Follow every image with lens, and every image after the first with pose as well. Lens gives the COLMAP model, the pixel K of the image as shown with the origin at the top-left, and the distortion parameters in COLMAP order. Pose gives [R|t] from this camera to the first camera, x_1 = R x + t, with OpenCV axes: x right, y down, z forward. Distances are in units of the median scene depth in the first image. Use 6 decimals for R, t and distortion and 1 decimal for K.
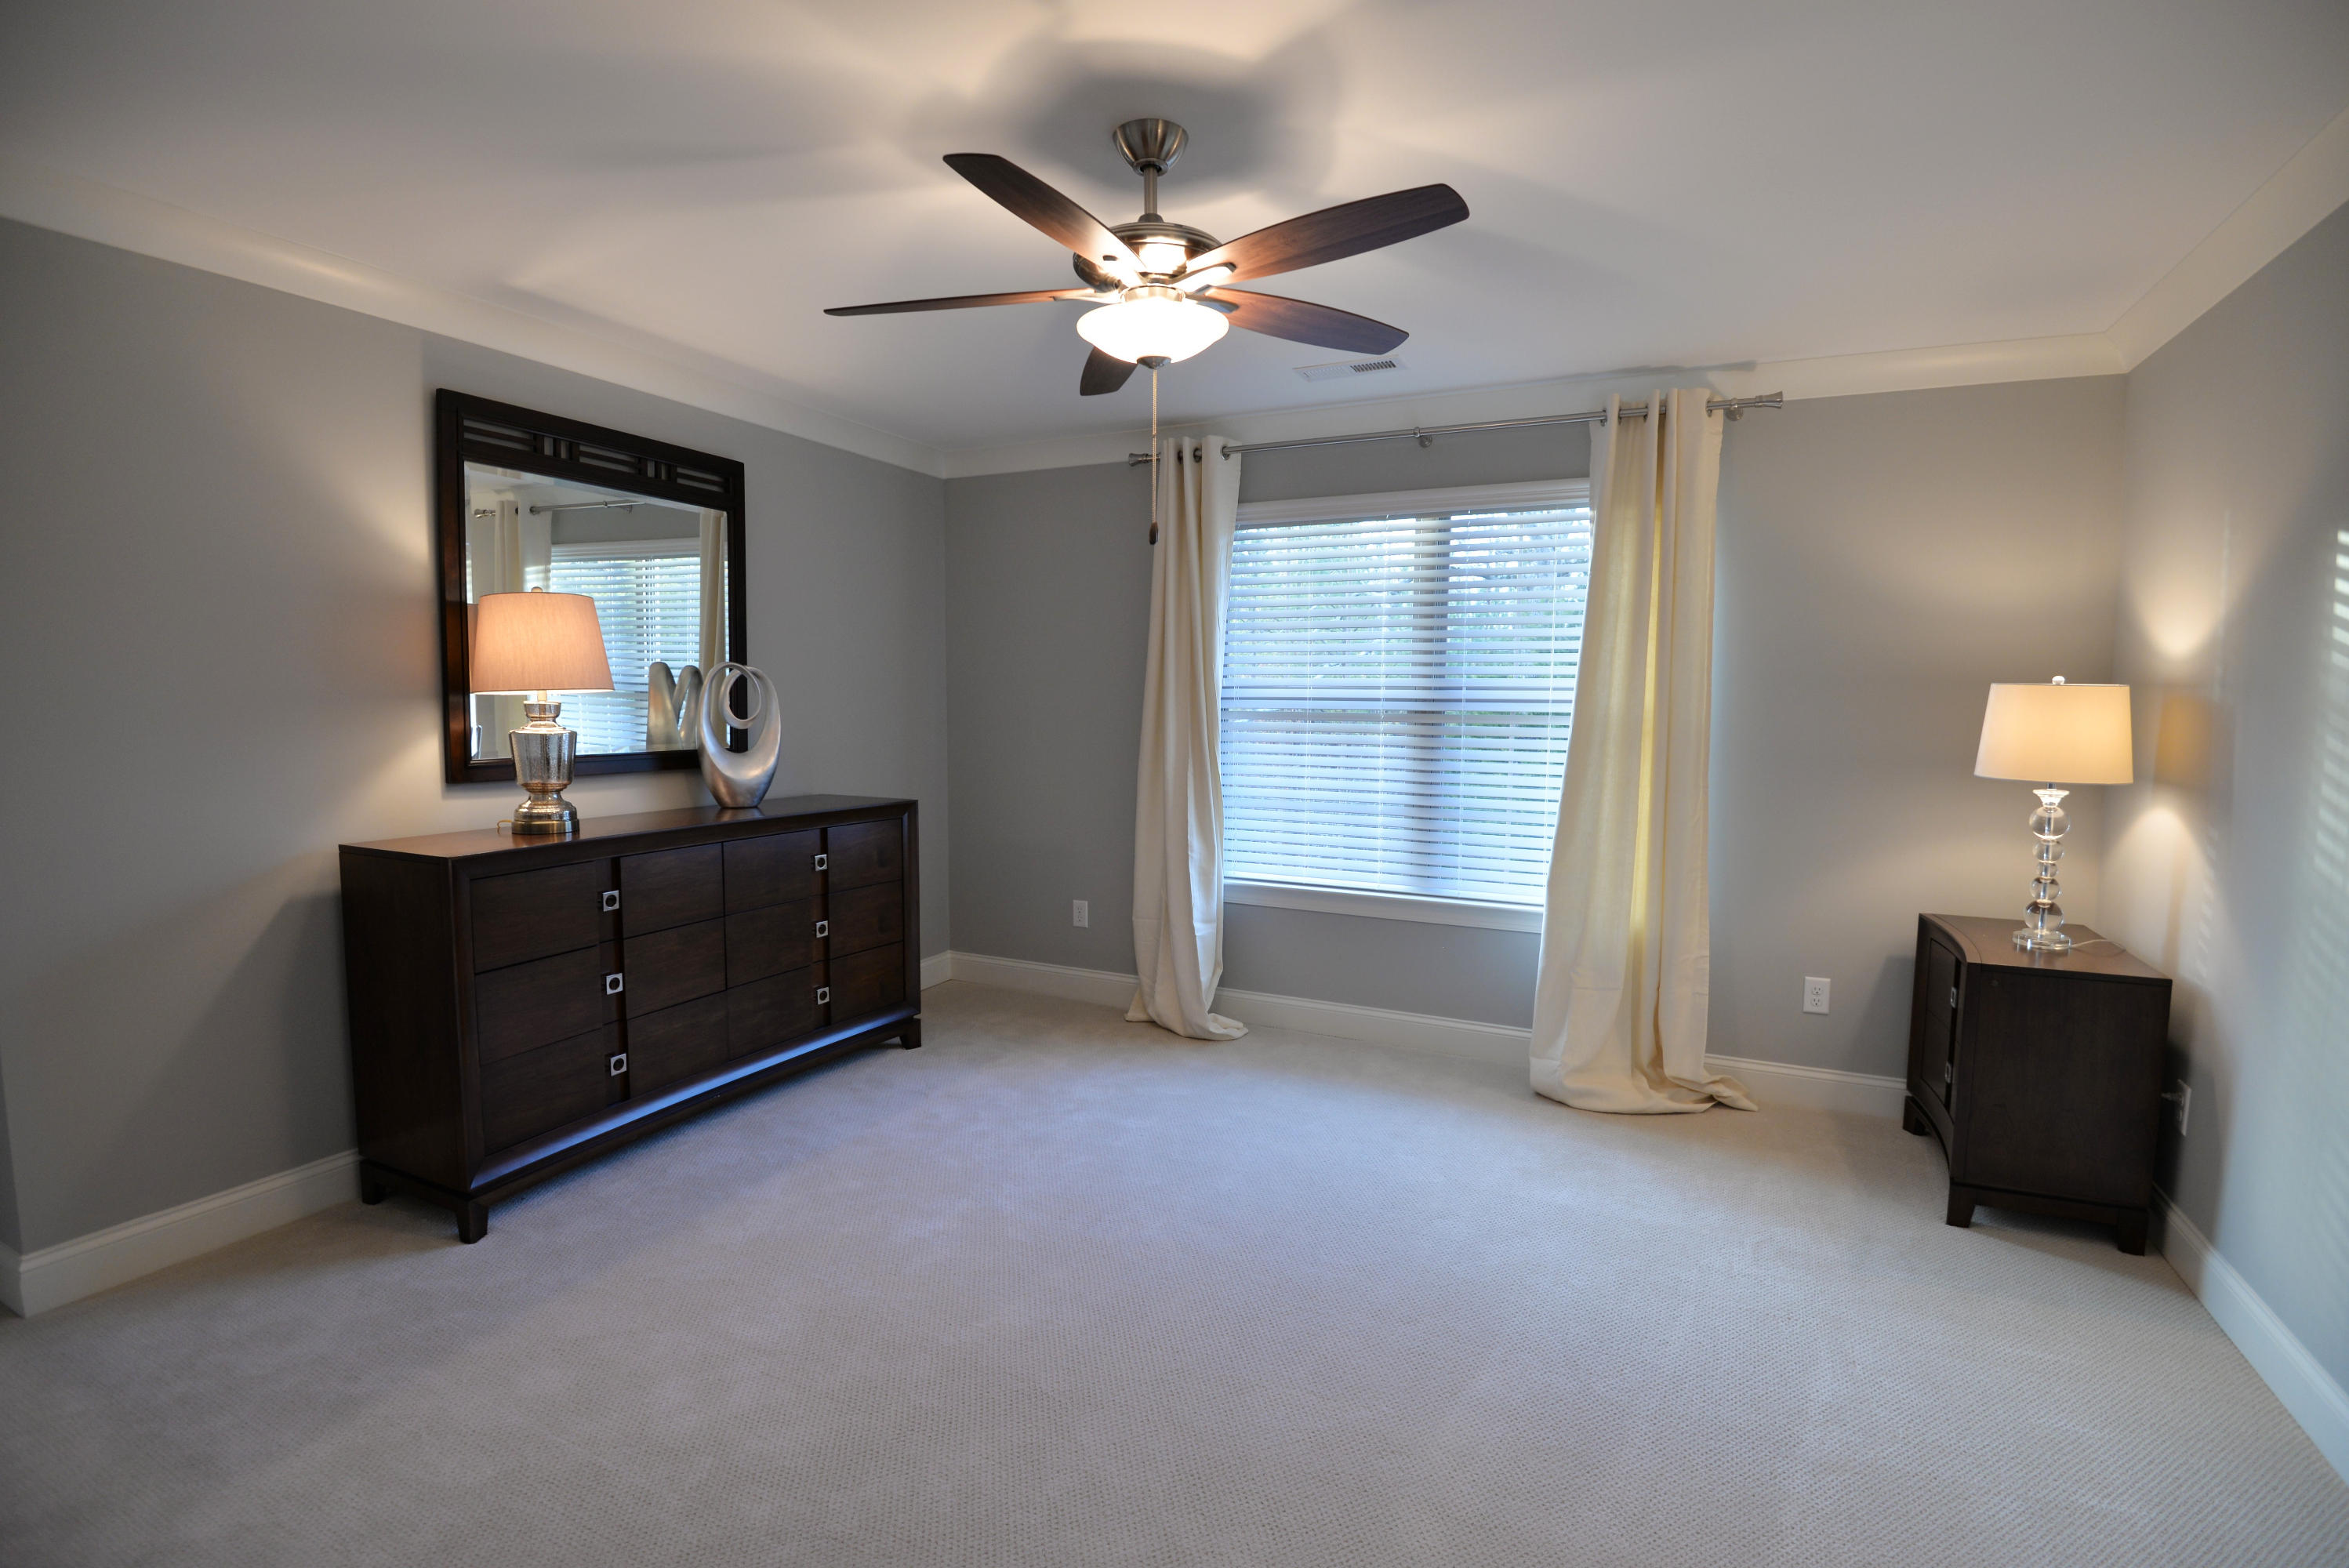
lens RADIAL K [[1087.1, 0, 1181.9], [0, 1087.1, 793.6], [0, 0, 1]] dist [-0.017454, -0.009942]
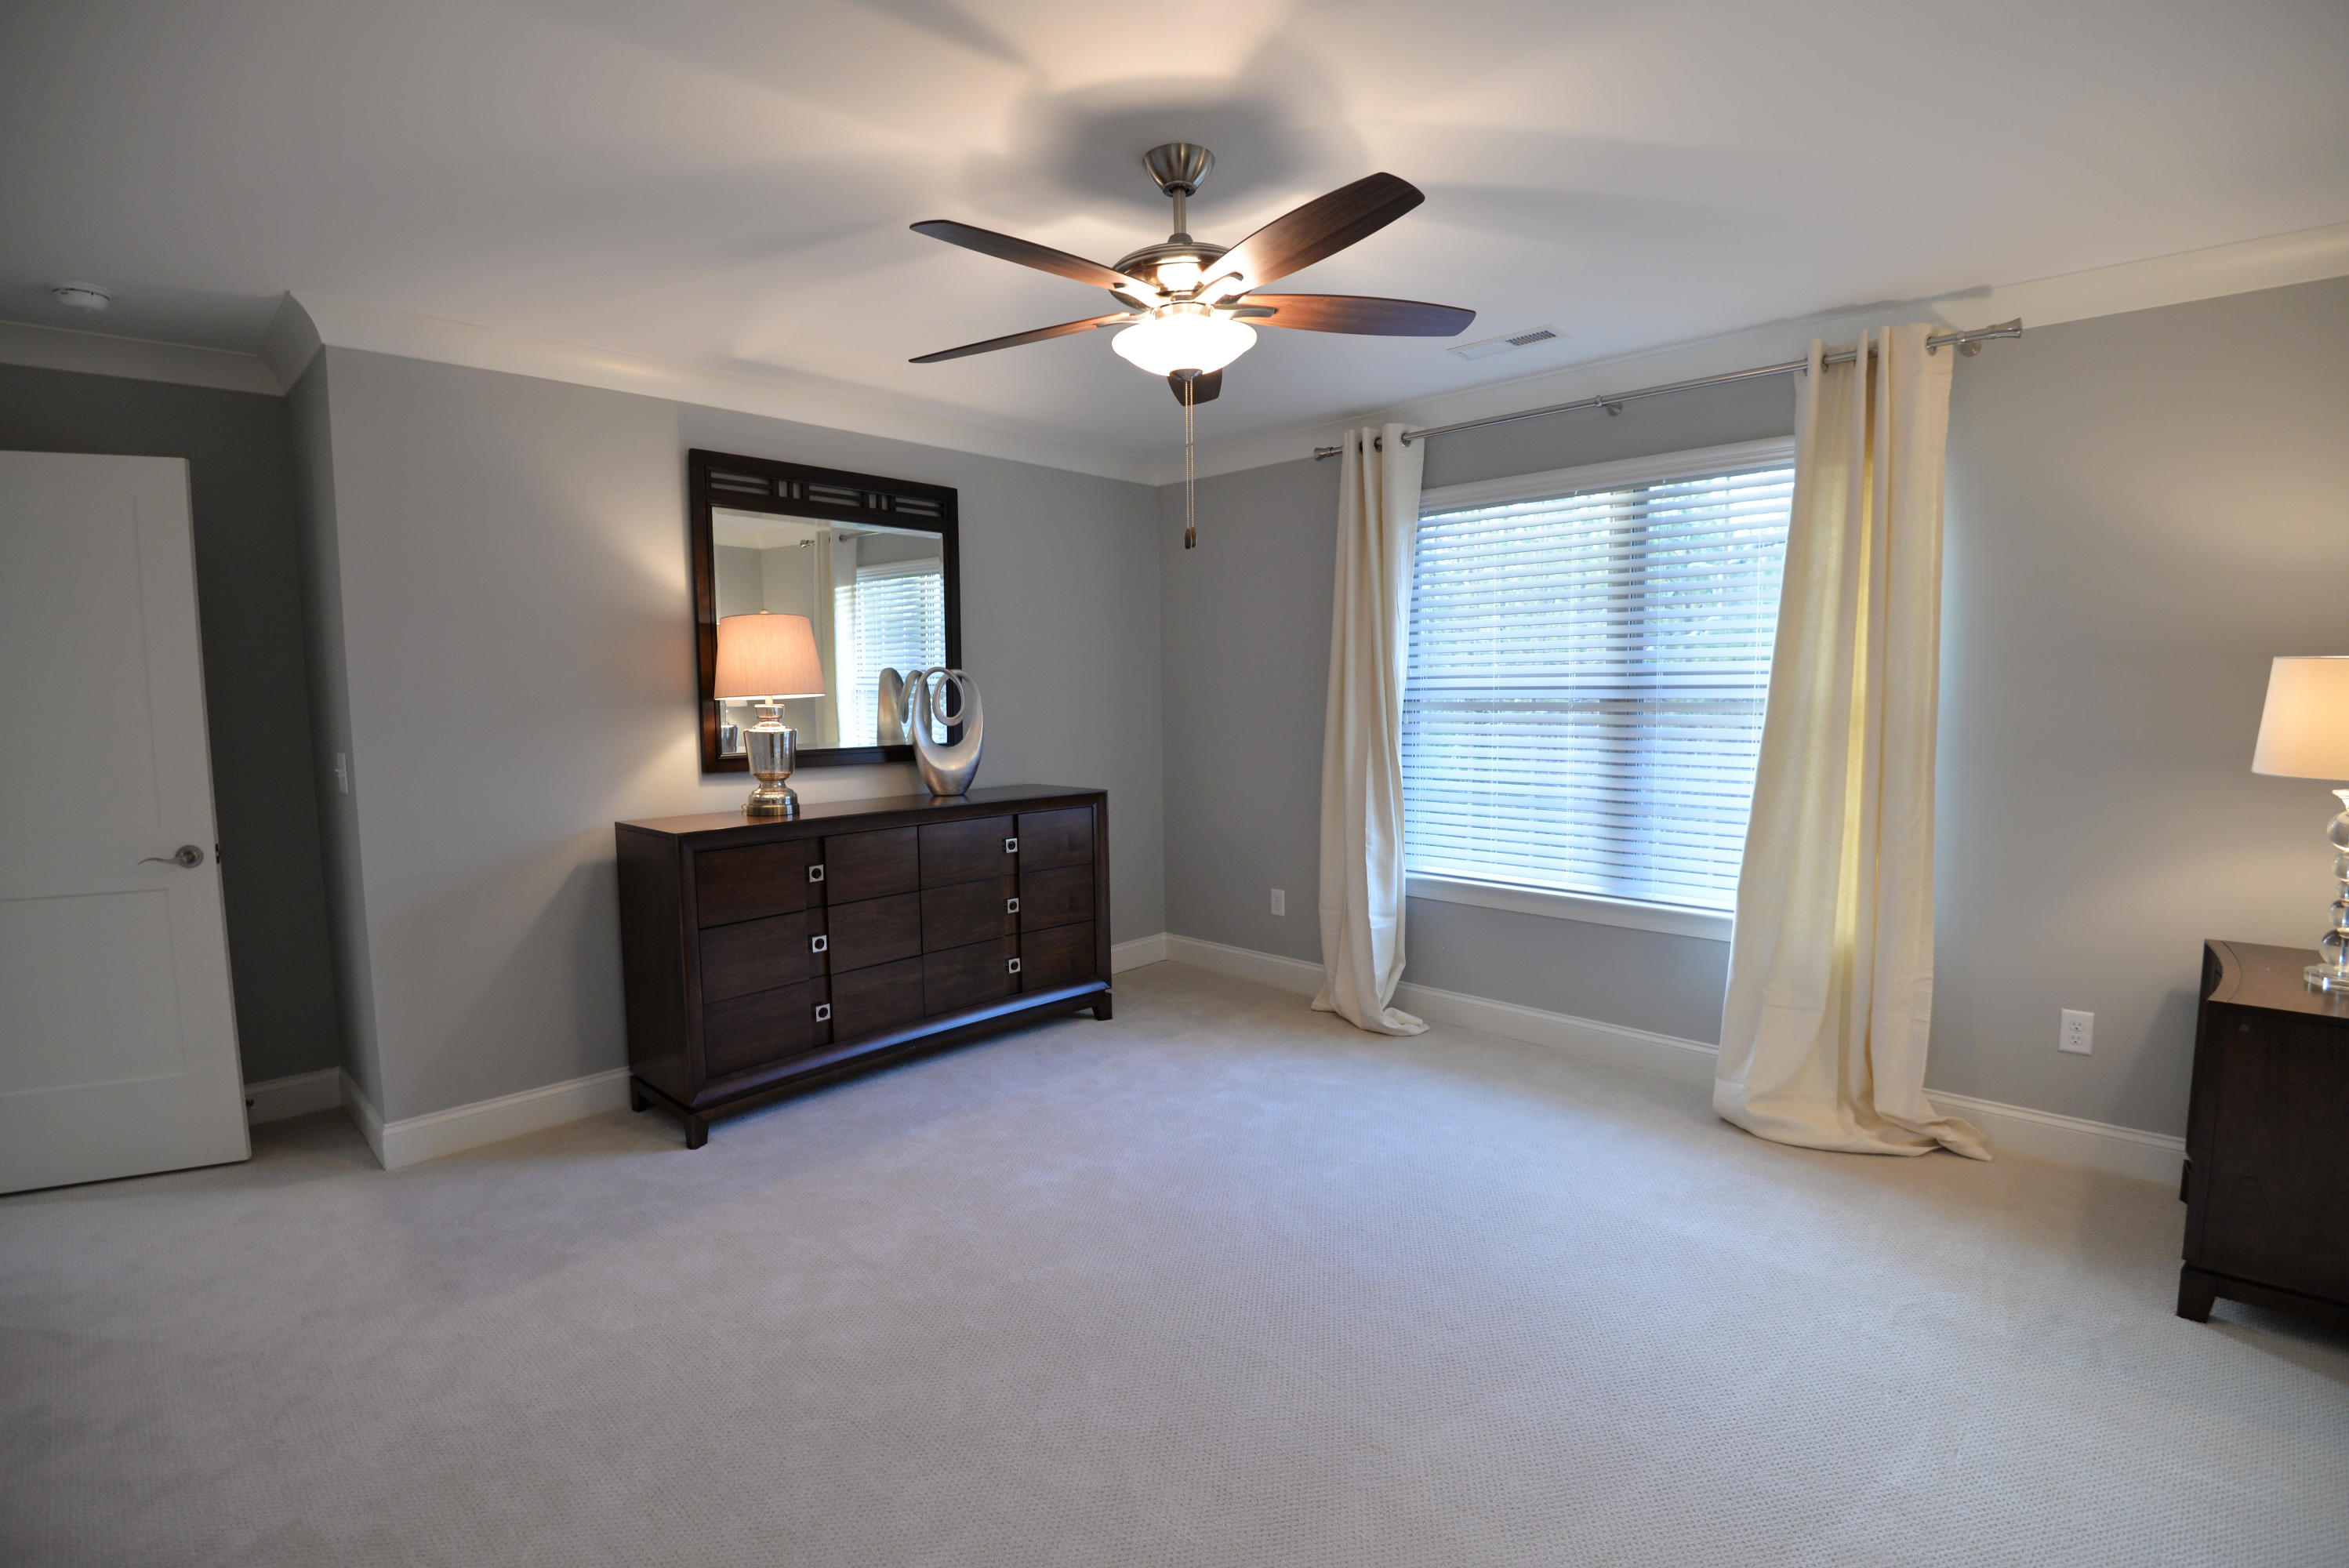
lens RADIAL K [[1087.1, 0, 1186.7], [0, 1087.1, 793.8], [0, 0, 1]] dist [-0.017454, -0.009942]
pose [[0.952744, 0.009630, -0.303622, 0.182123], [-0.007109, 0.999930, 0.009408, -0.001325], [0.303692, -0.006805, 0.952746, -0.000988]]
